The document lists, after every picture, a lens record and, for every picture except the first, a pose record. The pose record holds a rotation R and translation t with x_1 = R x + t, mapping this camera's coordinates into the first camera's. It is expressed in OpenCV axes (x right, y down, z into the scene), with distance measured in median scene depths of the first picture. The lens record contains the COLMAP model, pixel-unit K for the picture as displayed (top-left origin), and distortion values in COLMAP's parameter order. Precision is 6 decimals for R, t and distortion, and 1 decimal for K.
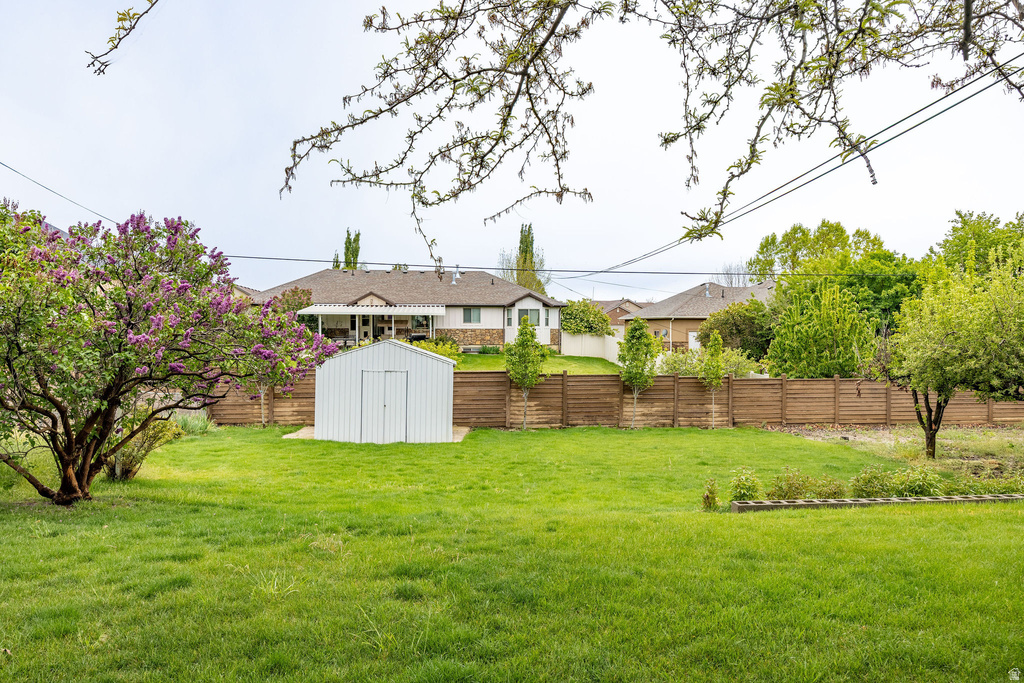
lens RADIAL K [[713.6, 0, 514.8], [0, 713.6, 337.5], [0, 0, 1]] dist [-0.004953, -0.002612]
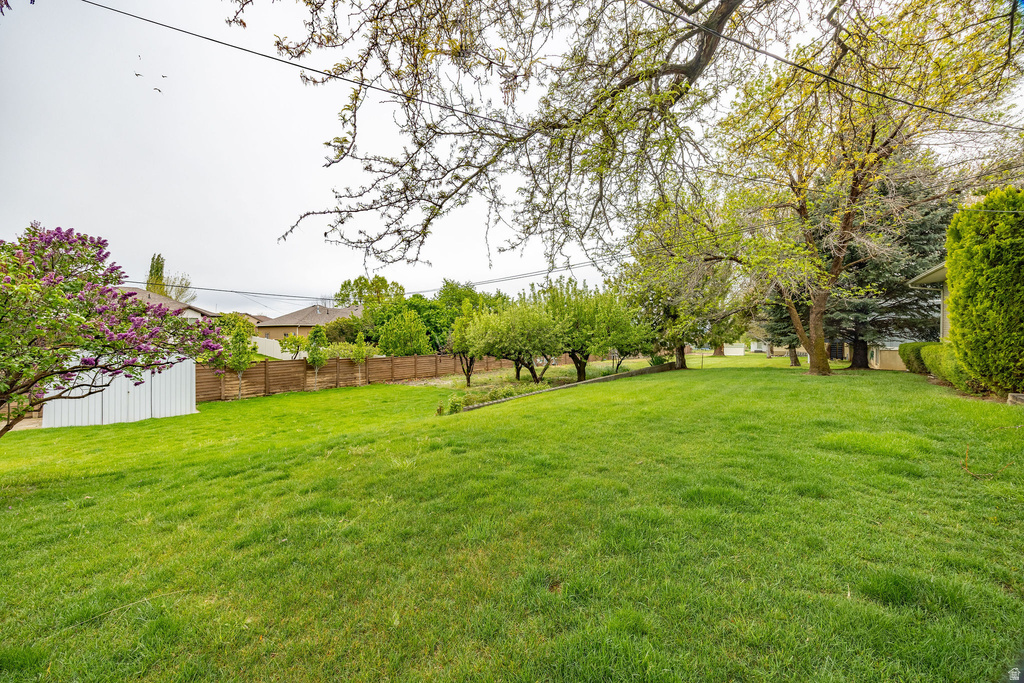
lens RADIAL K [[406.7, 0, 511.0], [0, 406.7, 337.6], [0, 0, 1]] dist [0.000538, -0.000085]
pose [[0.669687, -0.010924, 0.742563, -0.163134], [0.011937, 0.999921, 0.003944, 0.002848], [-0.742547, 0.006223, 0.669765, 0.011662]]
